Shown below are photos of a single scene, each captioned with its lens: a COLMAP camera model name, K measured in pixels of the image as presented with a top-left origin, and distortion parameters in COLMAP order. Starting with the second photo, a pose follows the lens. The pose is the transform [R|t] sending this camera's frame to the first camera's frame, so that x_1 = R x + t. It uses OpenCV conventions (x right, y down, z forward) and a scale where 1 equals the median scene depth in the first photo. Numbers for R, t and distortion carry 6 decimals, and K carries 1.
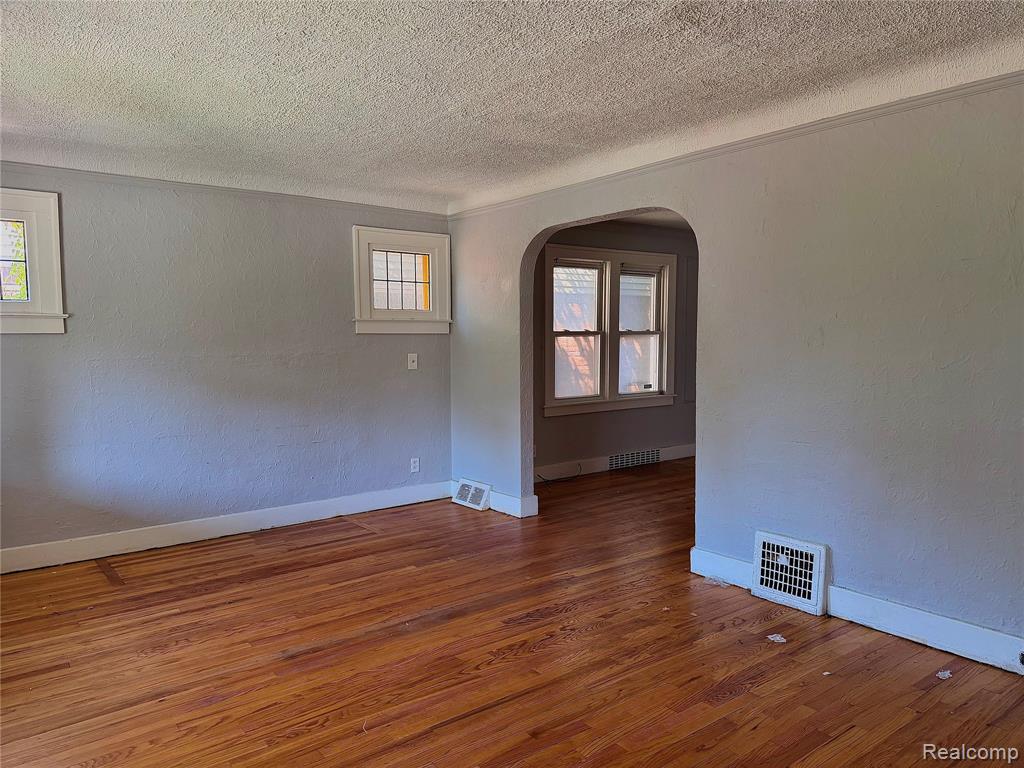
lens RADIAL K [[720.2, 0, 512.5], [0, 720.2, 379.4], [0, 0, 1]] dist [0.106447, -0.151694]
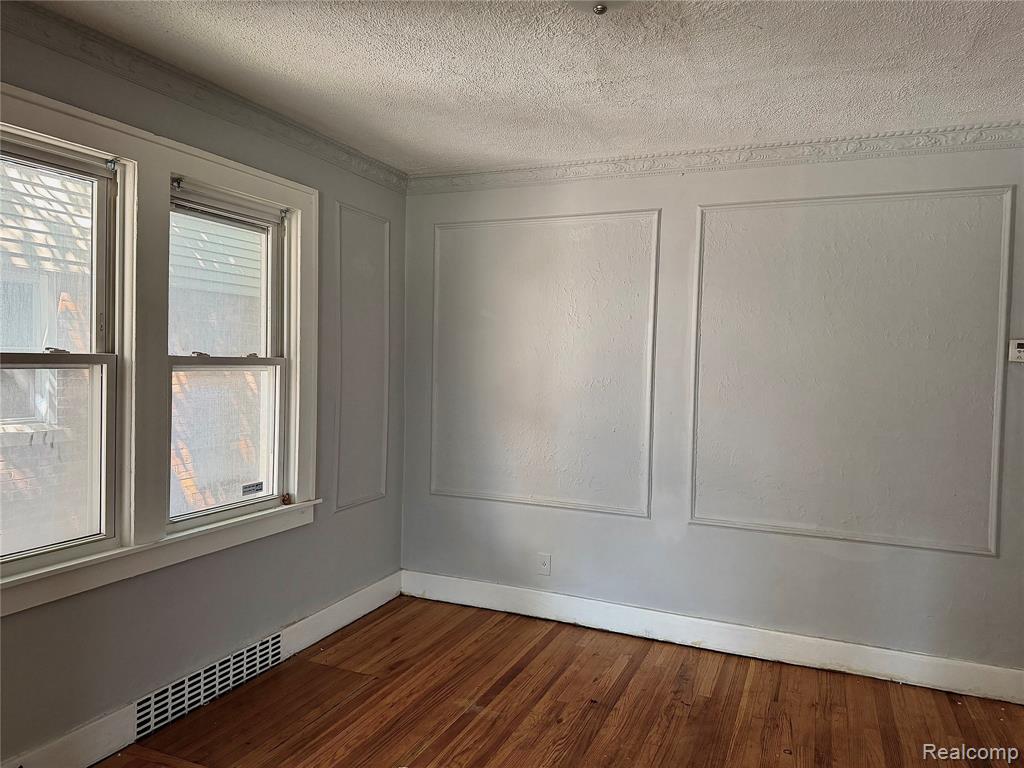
lens RADIAL K [[720.2, 0, 512.5], [0, 720.2, 379.4], [0, 0, 1]] dist [0.106447, -0.151694]
pose [[0.875541, 0.002552, 0.483138, 0.115541], [0.014904, 0.999368, -0.032287, -0.038056], [-0.482915, 0.035469, 0.874949, 0.559271]]
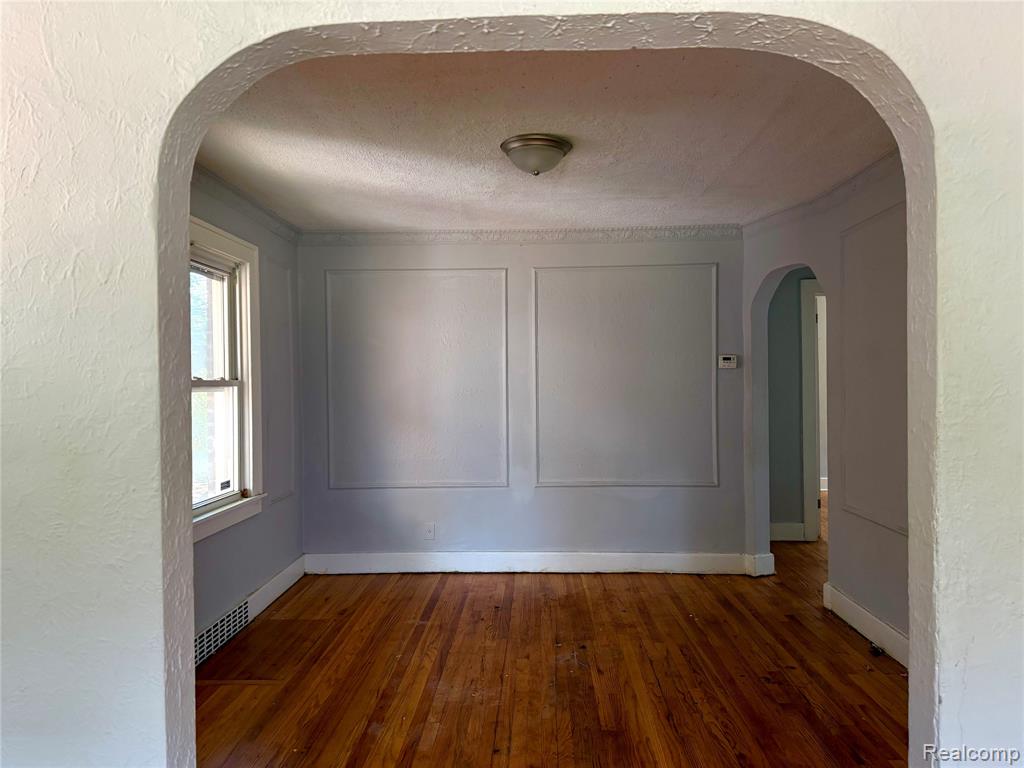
lens RADIAL K [[720.2, 0, 512.5], [0, 720.2, 379.4], [0, 0, 1]] dist [0.106447, -0.151694]
pose [[0.636023, -0.006865, 0.771639, -0.088928], [0.067657, 0.996606, -0.046900, -0.028098], [-0.768698, 0.082036, 0.634329, 0.501573]]
